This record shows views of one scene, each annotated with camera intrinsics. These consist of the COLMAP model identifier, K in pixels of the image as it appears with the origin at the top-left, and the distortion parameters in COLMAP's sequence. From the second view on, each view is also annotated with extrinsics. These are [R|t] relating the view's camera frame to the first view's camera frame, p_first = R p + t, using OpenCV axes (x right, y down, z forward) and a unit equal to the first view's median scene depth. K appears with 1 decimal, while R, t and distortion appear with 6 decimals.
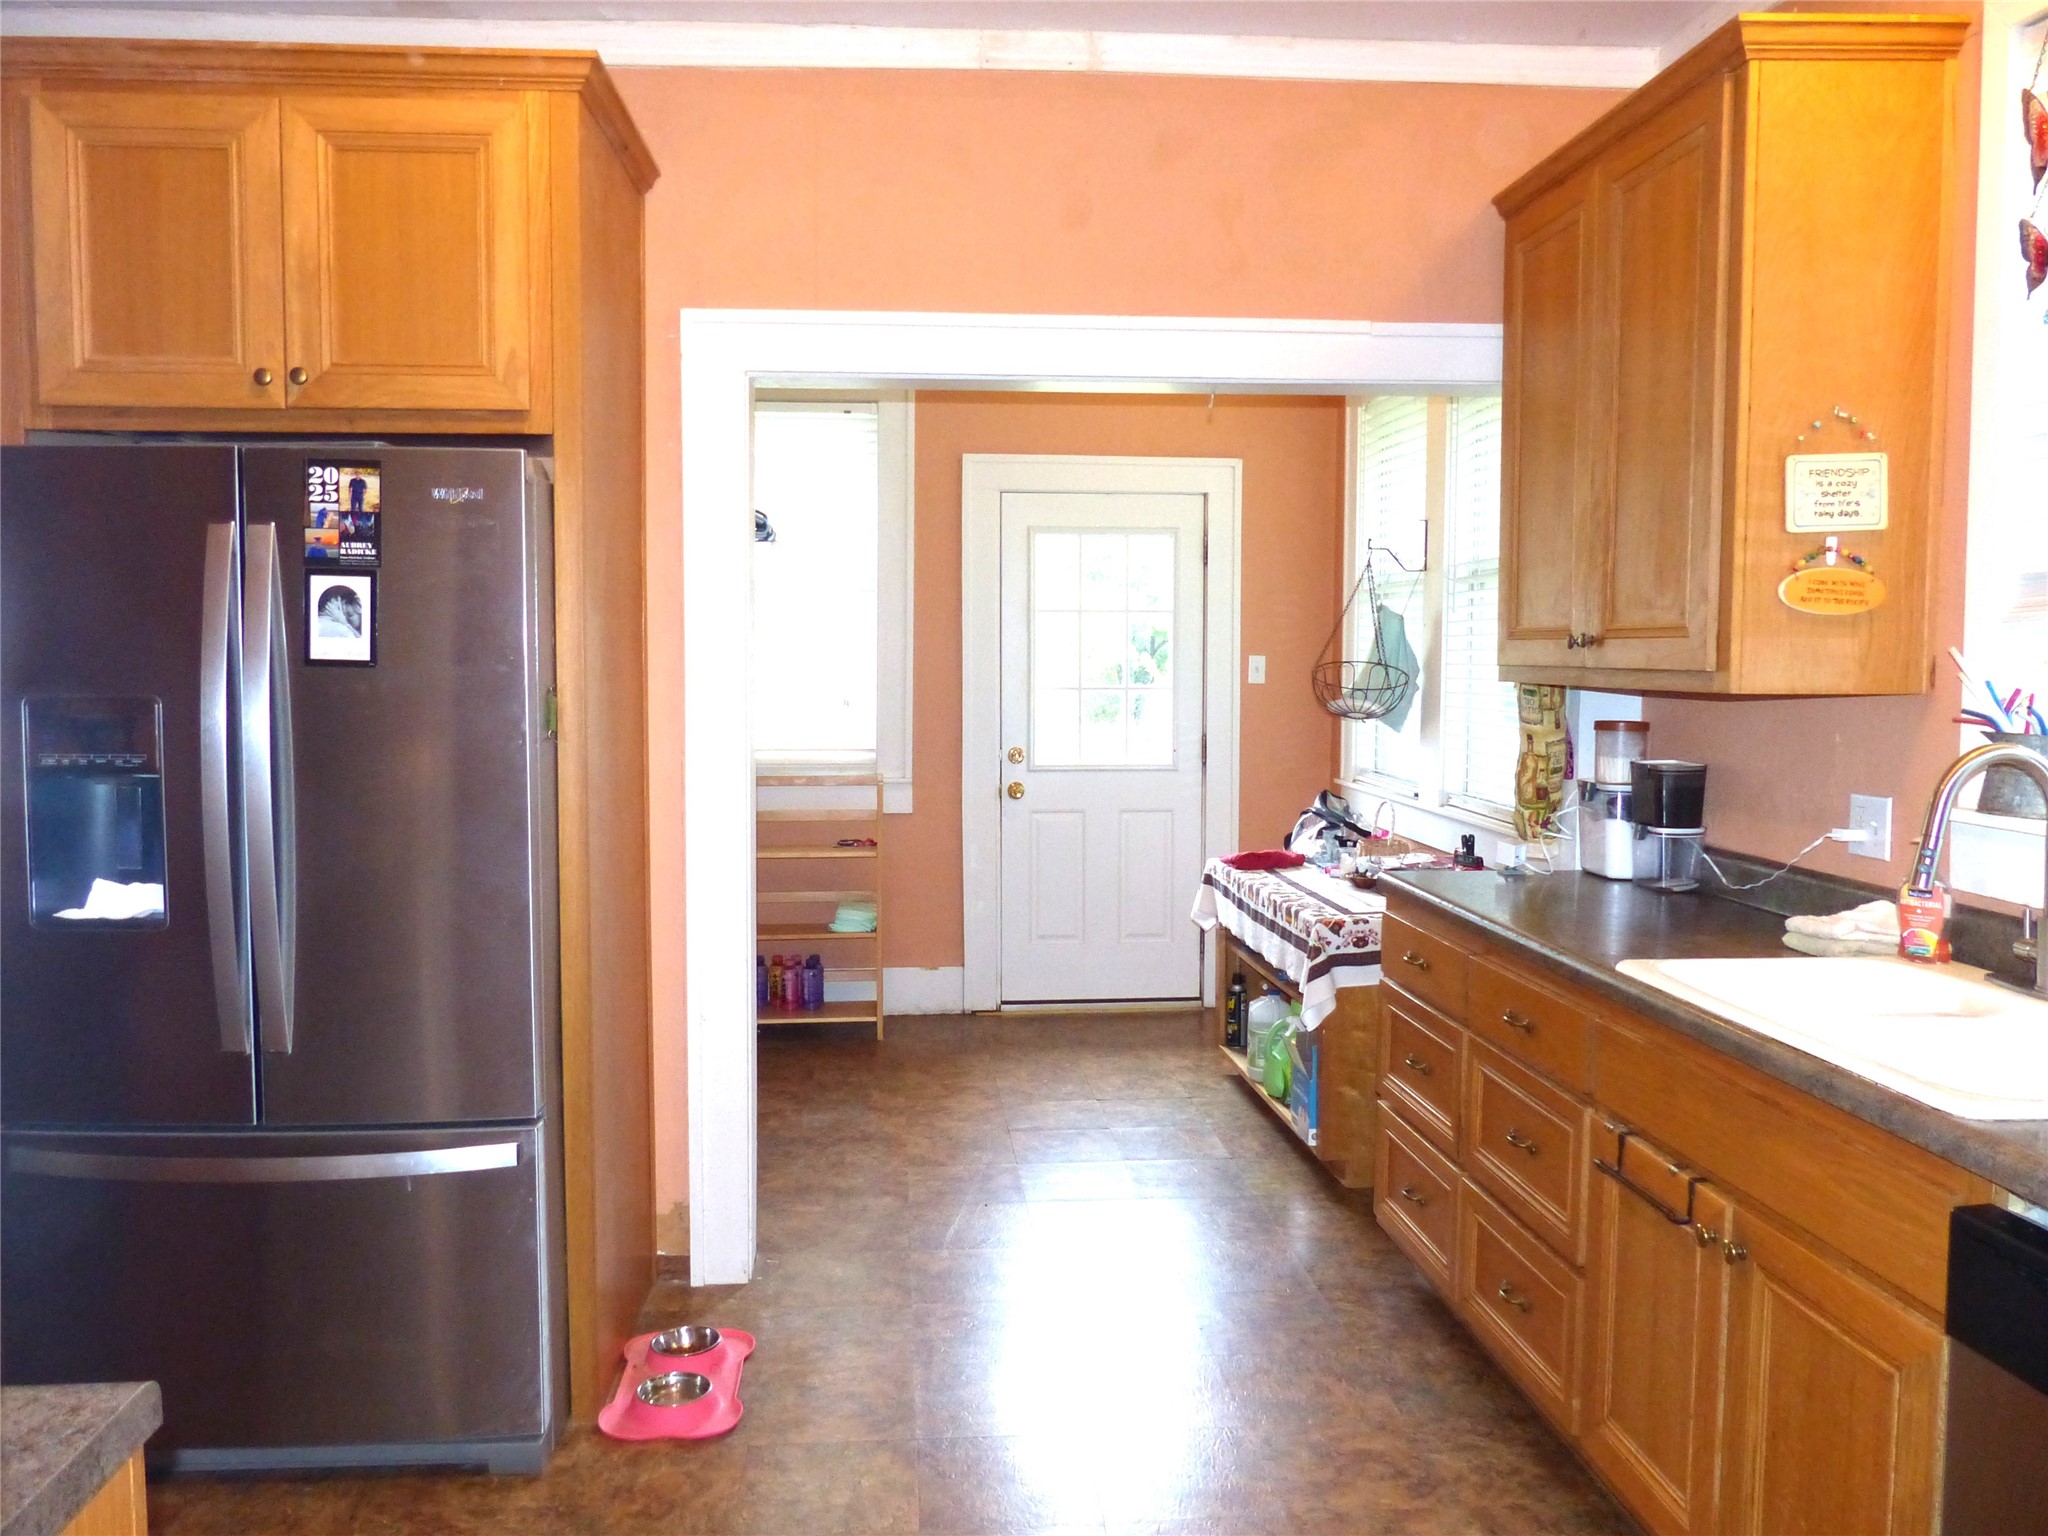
lens RADIAL K [[1529.2, 0, 1002.3], [0, 1529.2, 738.9], [0, 0, 1]] dist [-0.052220, 0.054430]
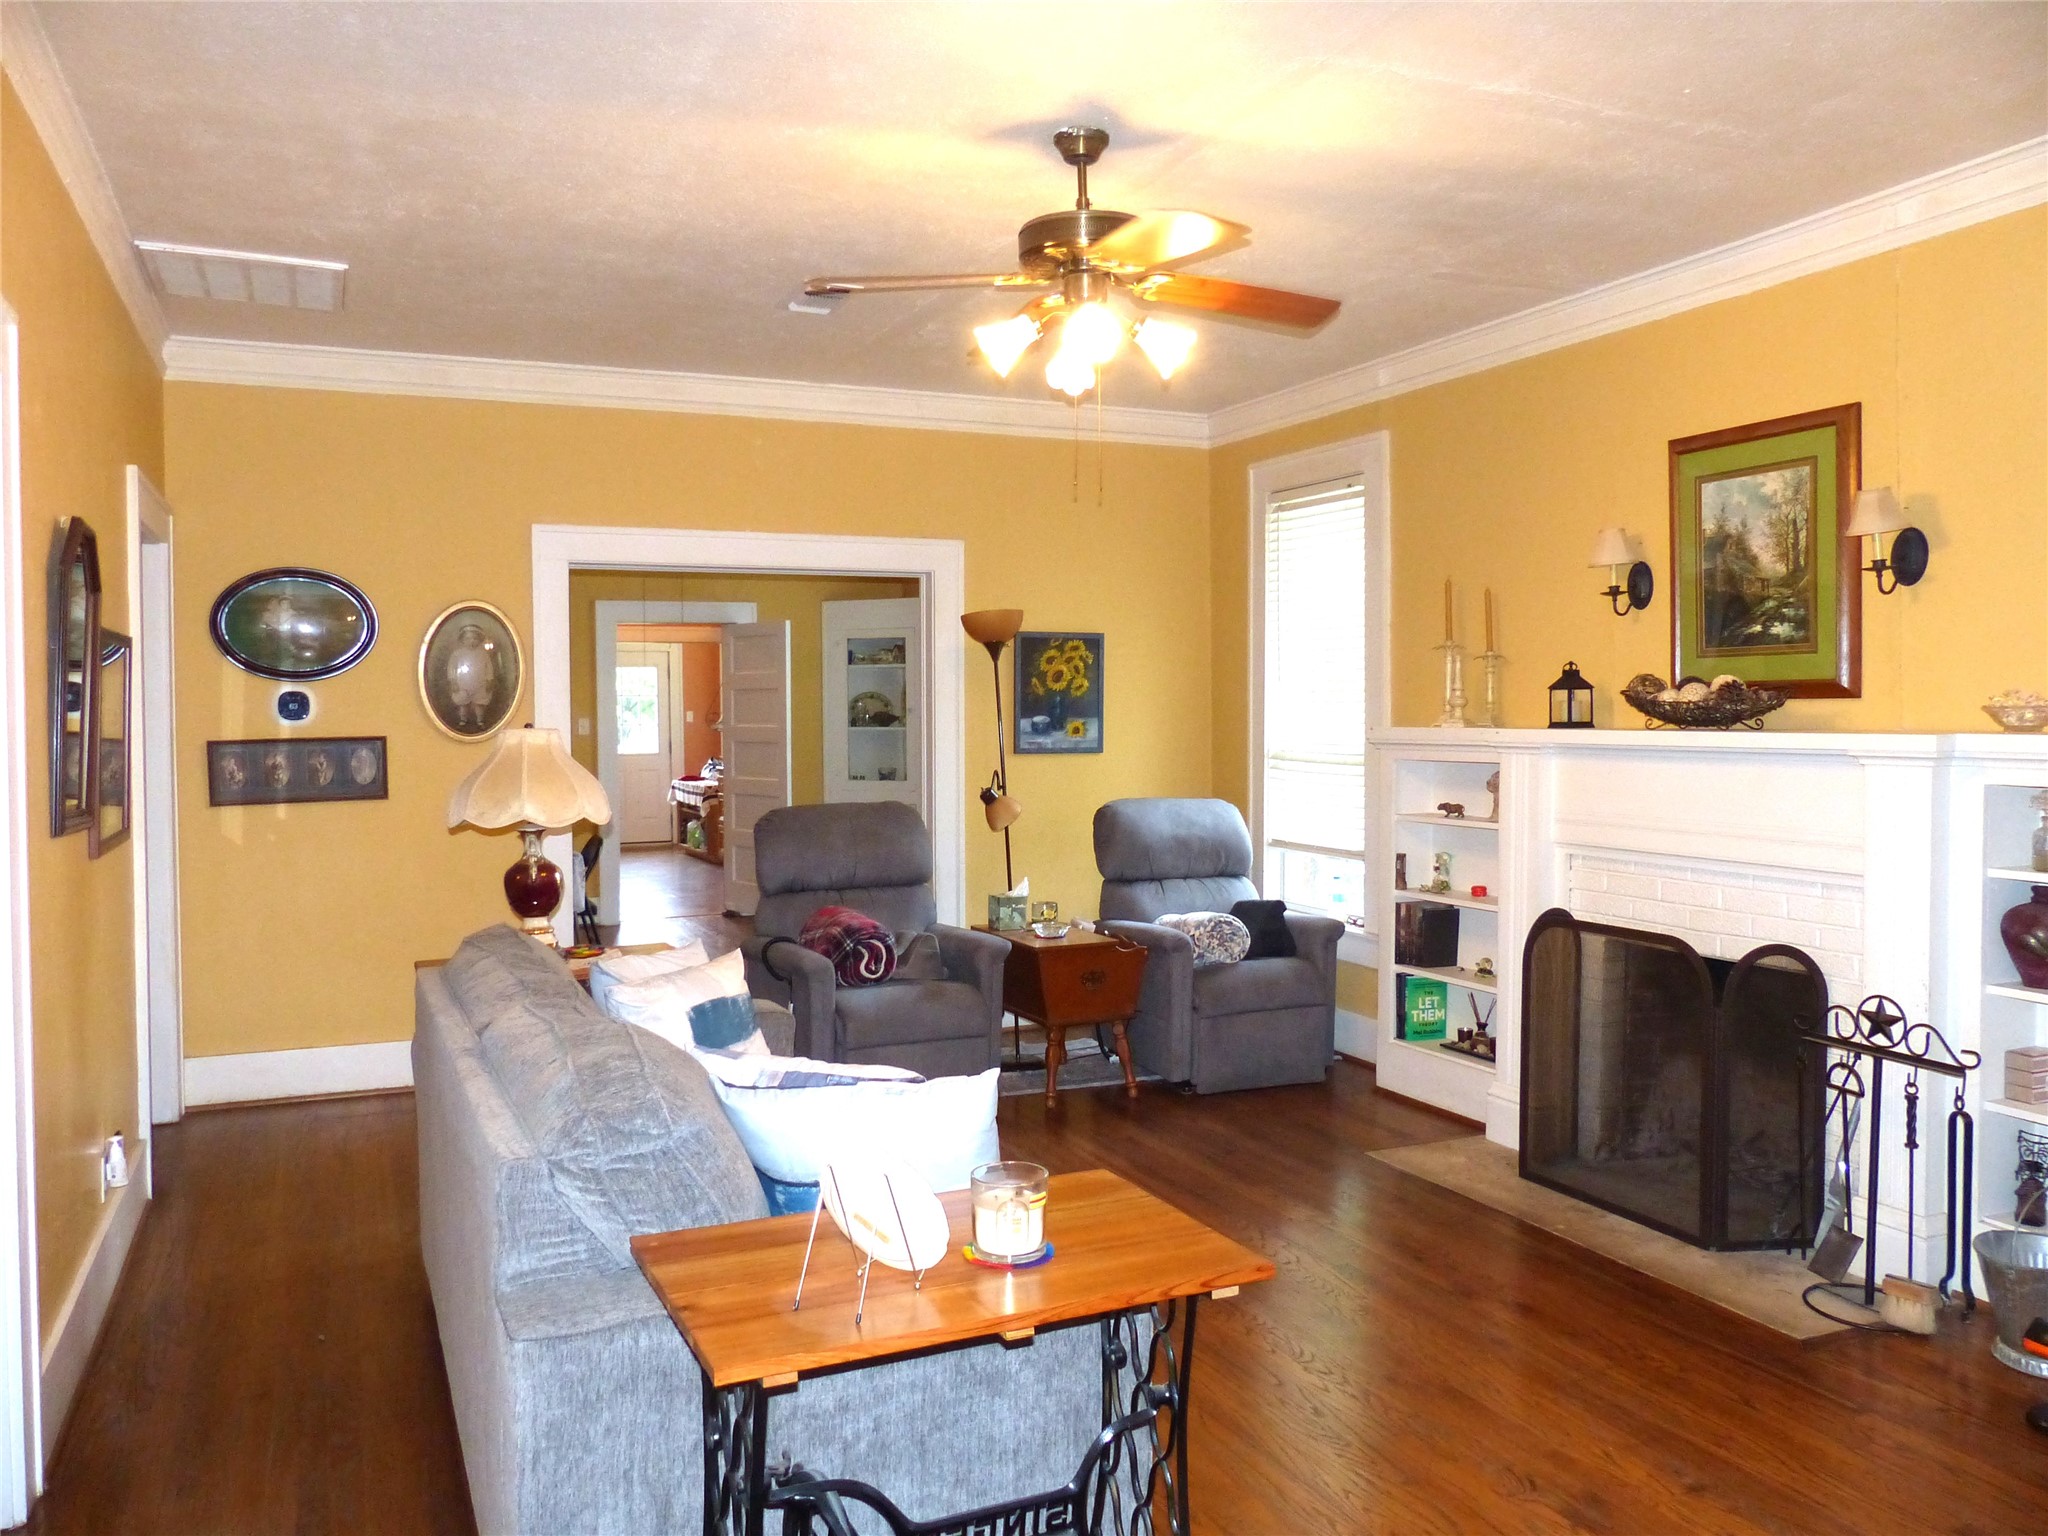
lens RADIAL K [[1529.2, 0, 1002.3], [0, 1529.2, 738.9], [0, 0, 1]] dist [-0.052220, 0.054430]
pose [[0.939739, -0.015149, 0.341557, -0.488513], [0.027454, 0.999135, -0.031222, 0.192147], [-0.340789, 0.038718, 0.939342, -3.562412]]
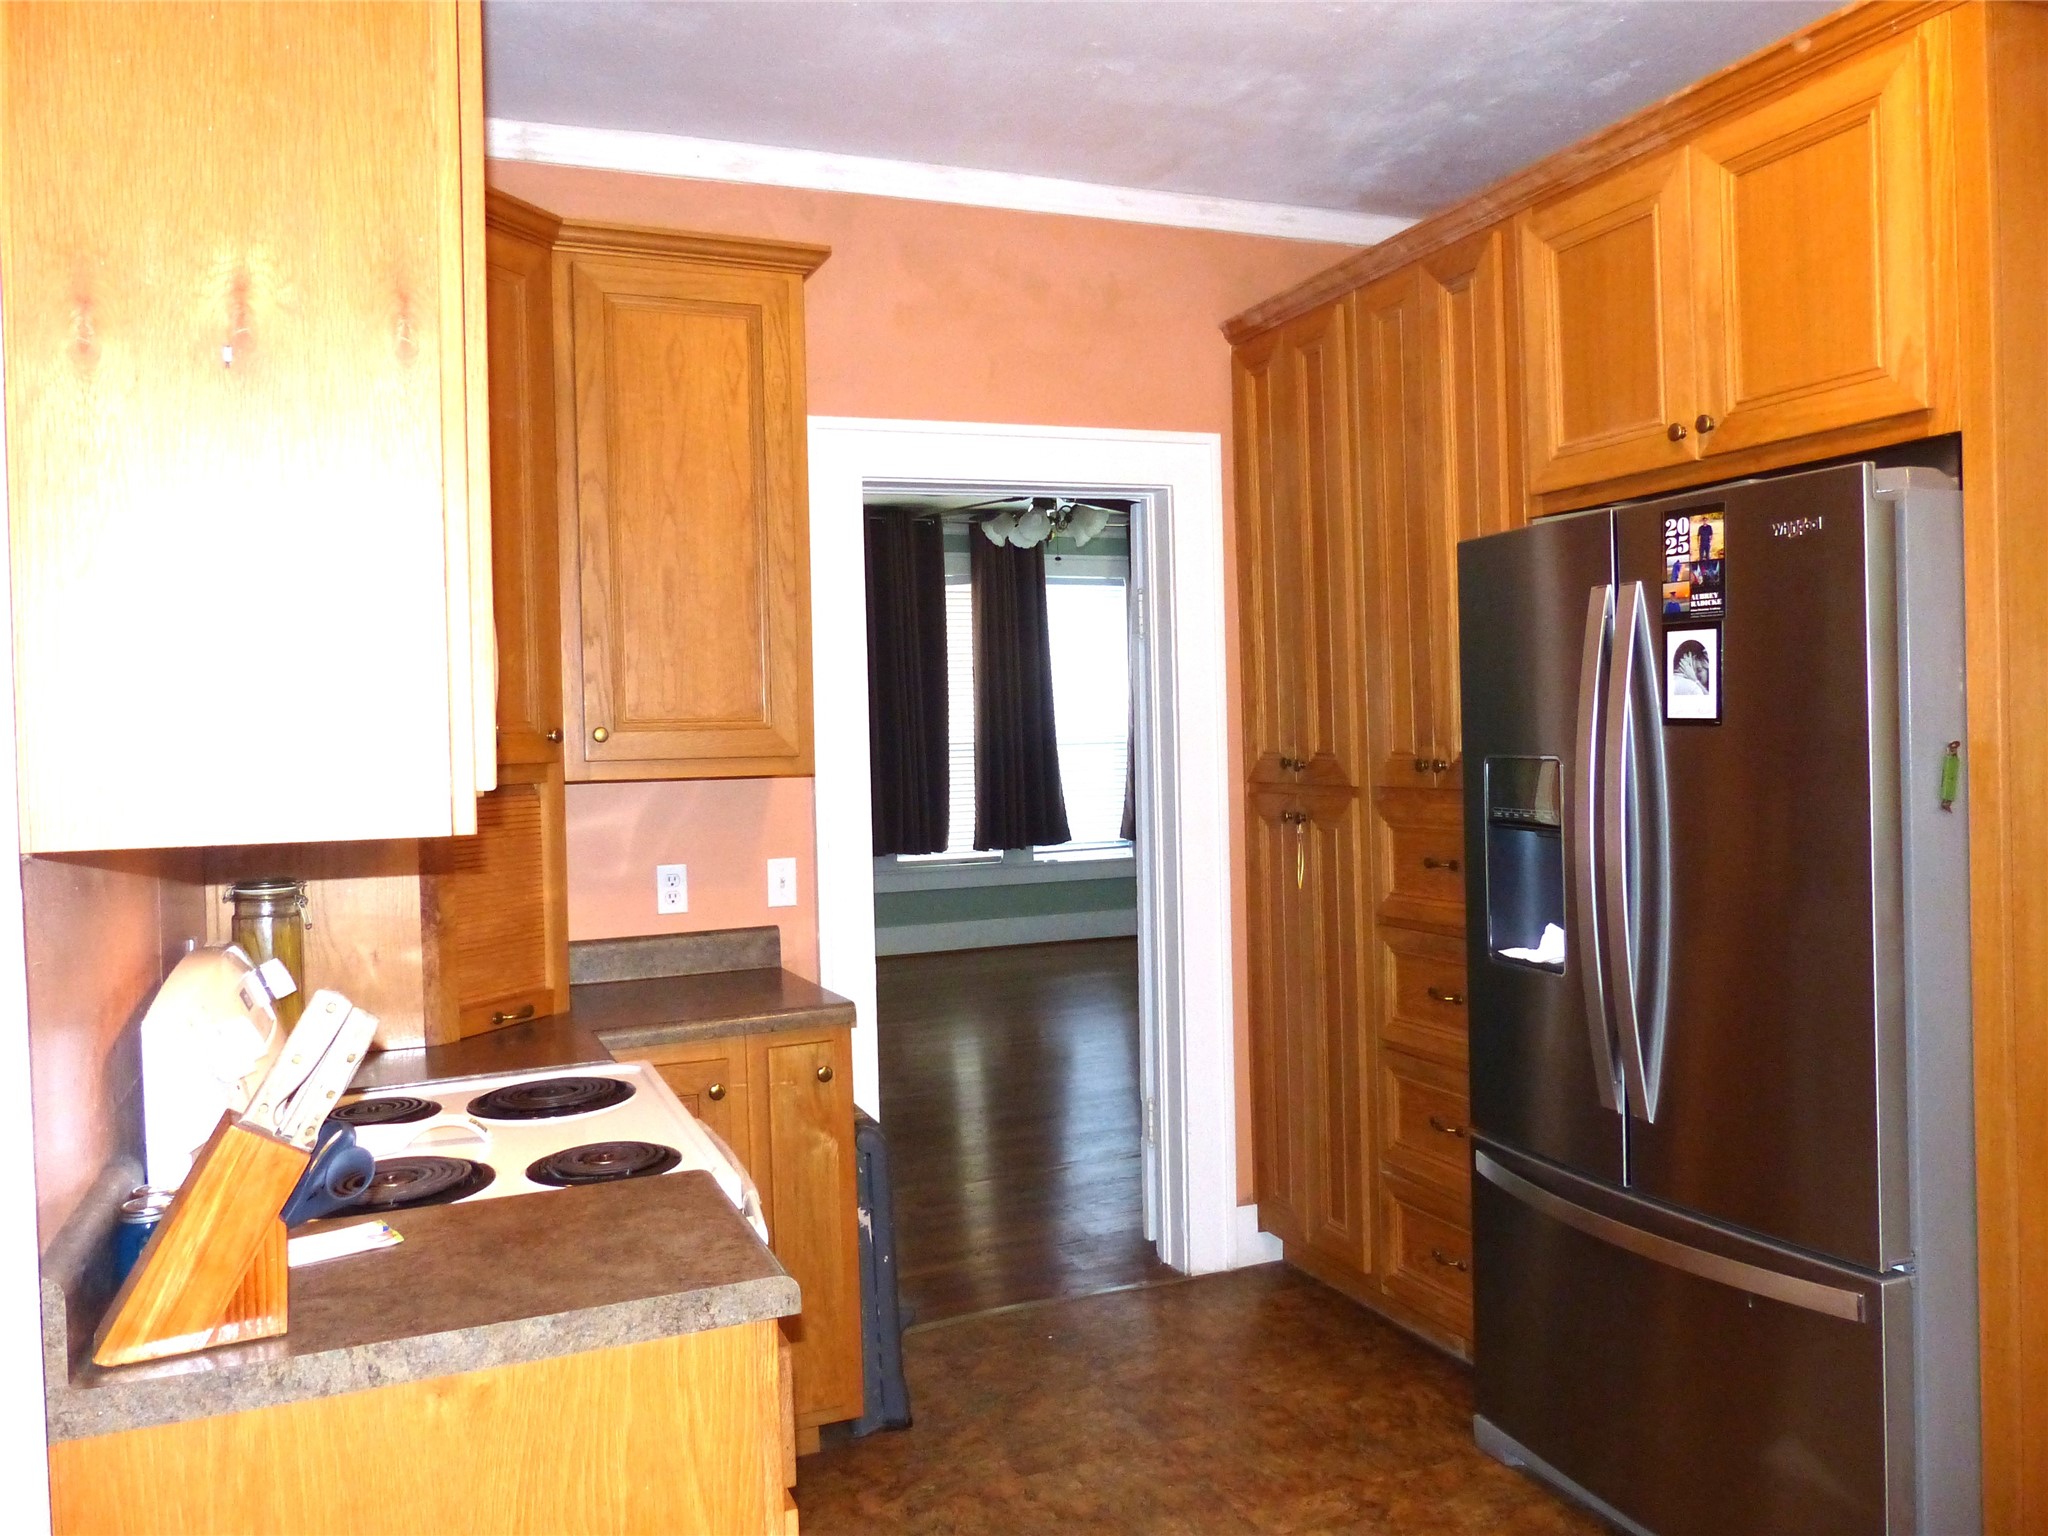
lens RADIAL K [[1531.8, 0, 1060.4], [0, 1531.8, 751.0], [0, 0, 1]] dist [-0.038760, 0.057174]
pose [[0.339119, -0.000171, -0.940744, 0.275847], [-0.020907, 0.999752, -0.007718, -0.013518], [0.940511, 0.022285, 0.339031, 0.258441]]
